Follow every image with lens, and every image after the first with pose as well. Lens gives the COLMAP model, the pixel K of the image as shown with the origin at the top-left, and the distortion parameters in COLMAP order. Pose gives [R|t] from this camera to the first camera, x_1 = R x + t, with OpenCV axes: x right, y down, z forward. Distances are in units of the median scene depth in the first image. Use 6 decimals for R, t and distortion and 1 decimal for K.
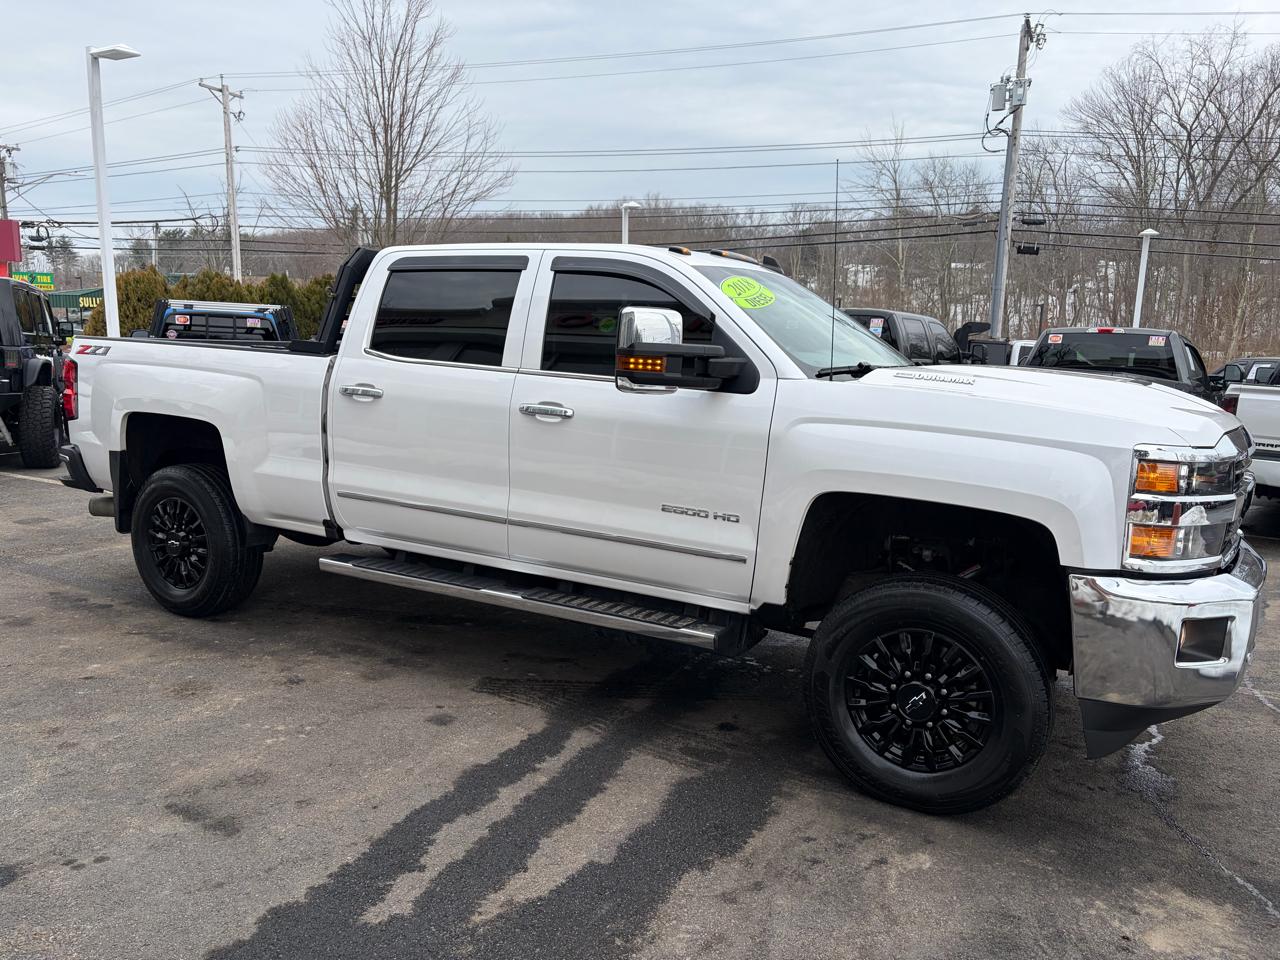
lens RADIAL K [[964.8, 0, 645.3], [0, 964.8, 483.2], [0, 0, 1]] dist [0.053259, -0.060262]
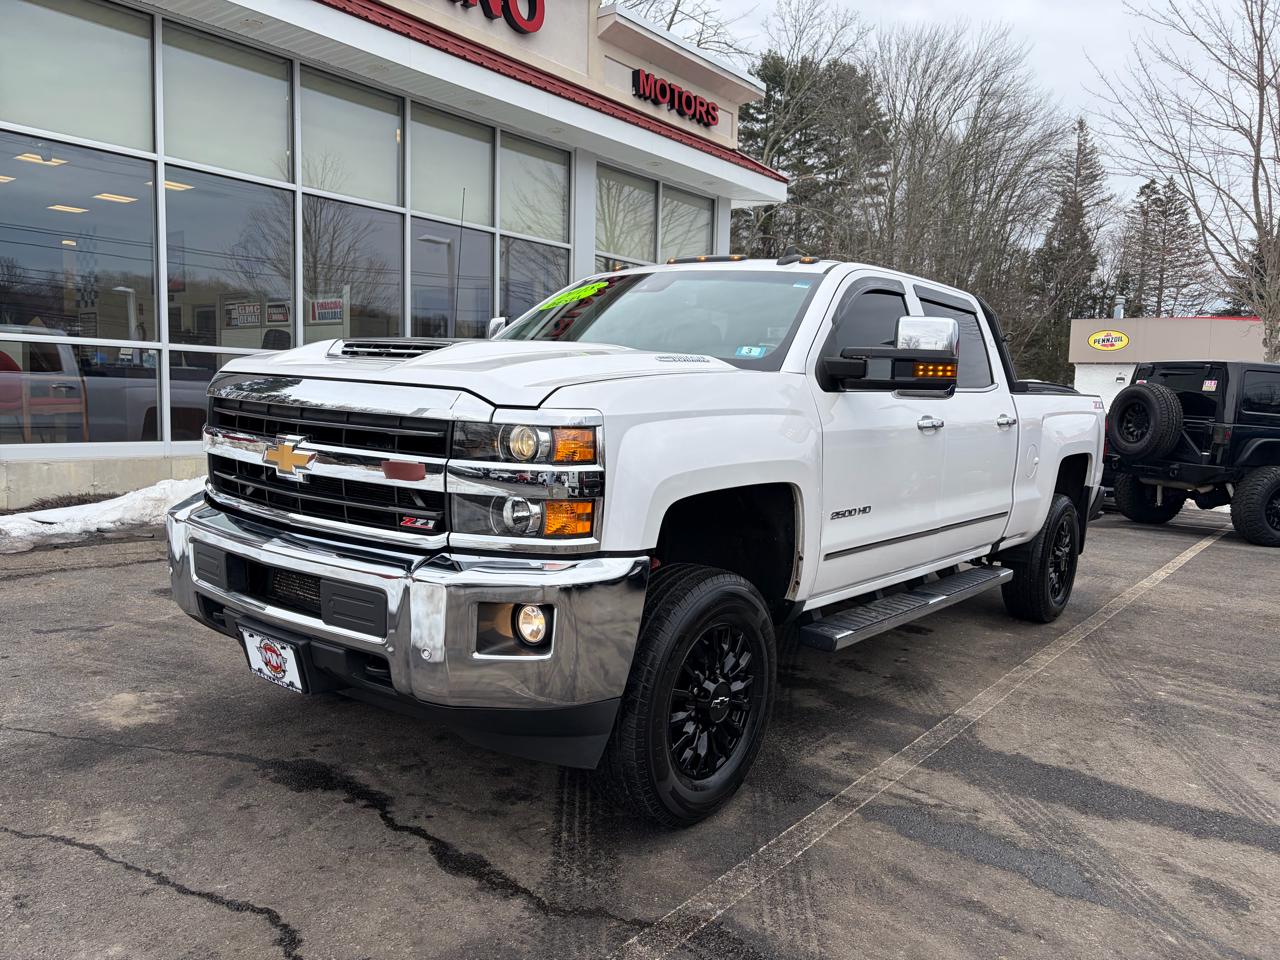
lens RADIAL K [[966.4, 0, 637.6], [0, 966.4, 486.1], [0, 0, 1]] dist [0.038645, -0.034766]
pose [[-0.156035, 0.055507, -0.986191, 1.194449], [-0.197893, 0.976420, 0.086268, -0.084696], [0.967725, 0.208621, -0.141371, 1.220958]]
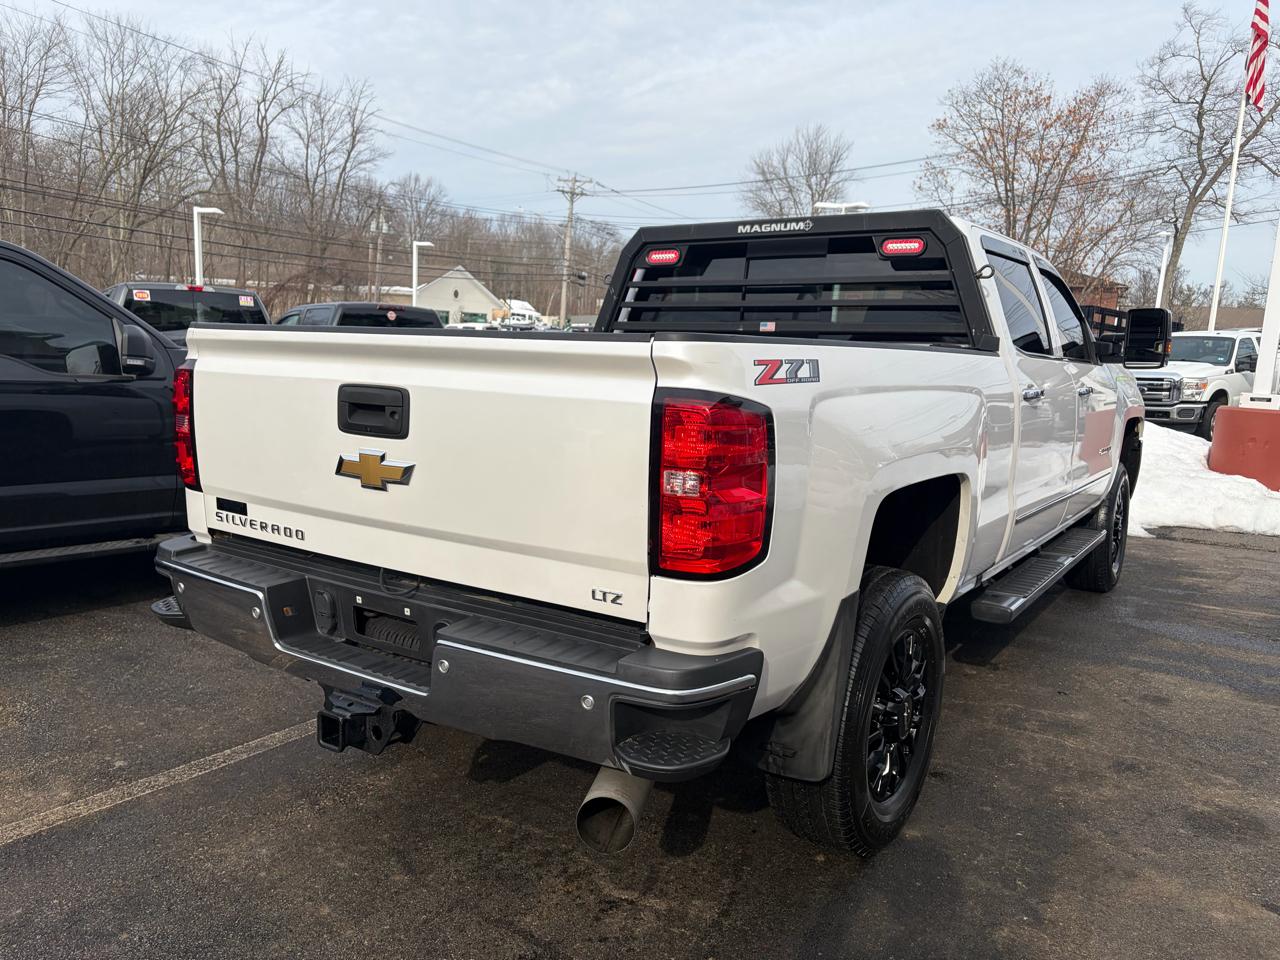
lens RADIAL K [[964.8, 0, 645.3], [0, 964.8, 483.2], [0, 0, 1]] dist [0.053259, -0.060262]
pose [[0.091807, -0.180168, 0.979342, -1.255983], [0.120717, 0.978256, 0.168652, -0.217584], [-0.988432, 0.102740, 0.111560, 1.337607]]
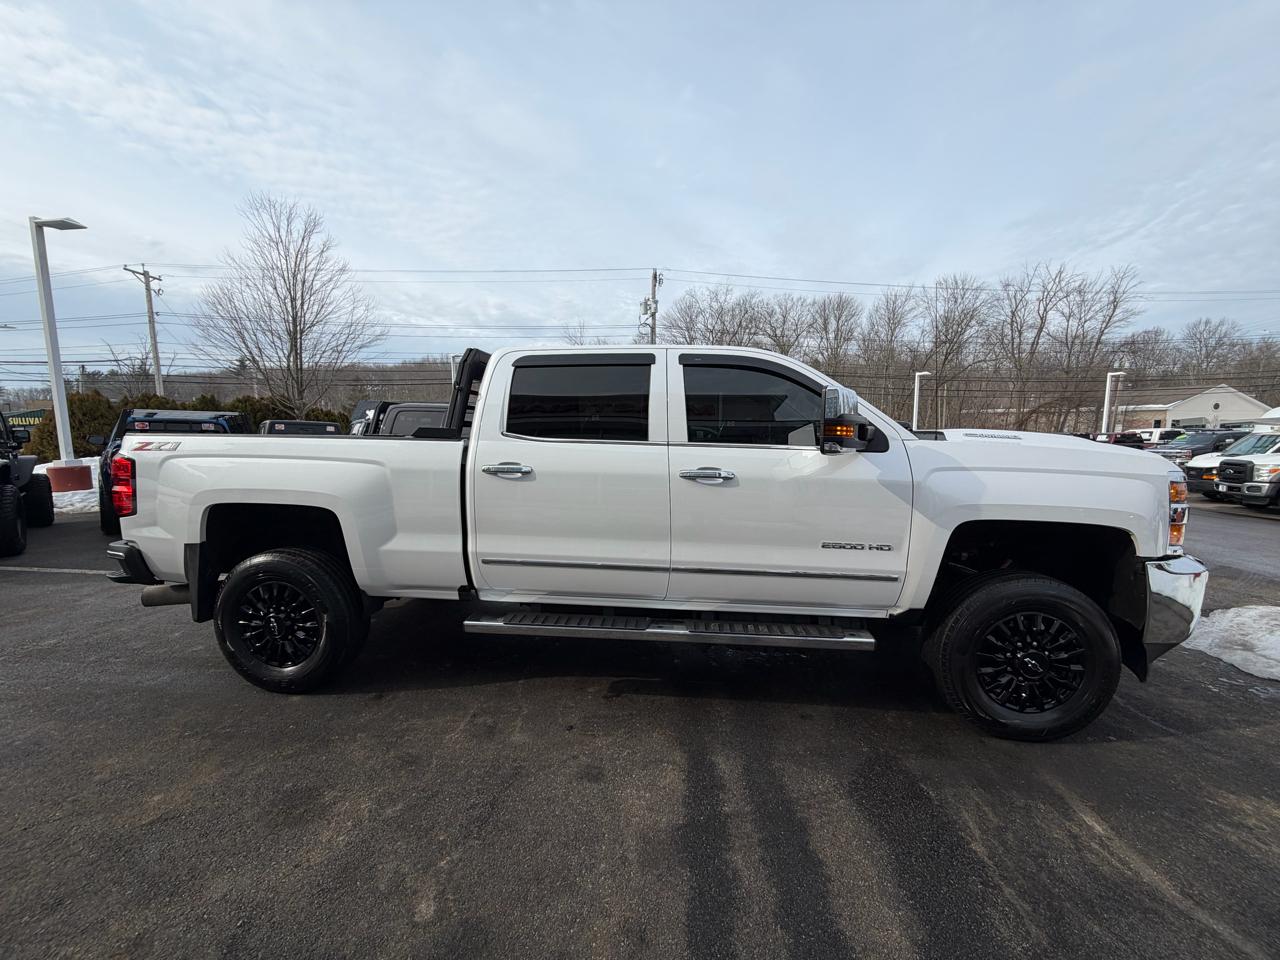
lens RADIAL K [[511.3, 0, 651.1], [0, 511.3, 476.6], [0, 0, 1]] dist [-0.001114, -0.000115]
pose [[0.921486, -0.066087, 0.382748, -0.392957], [0.088985, 0.995129, -0.042413, -0.049588], [-0.378081, 0.073142, 0.922879, 0.410987]]
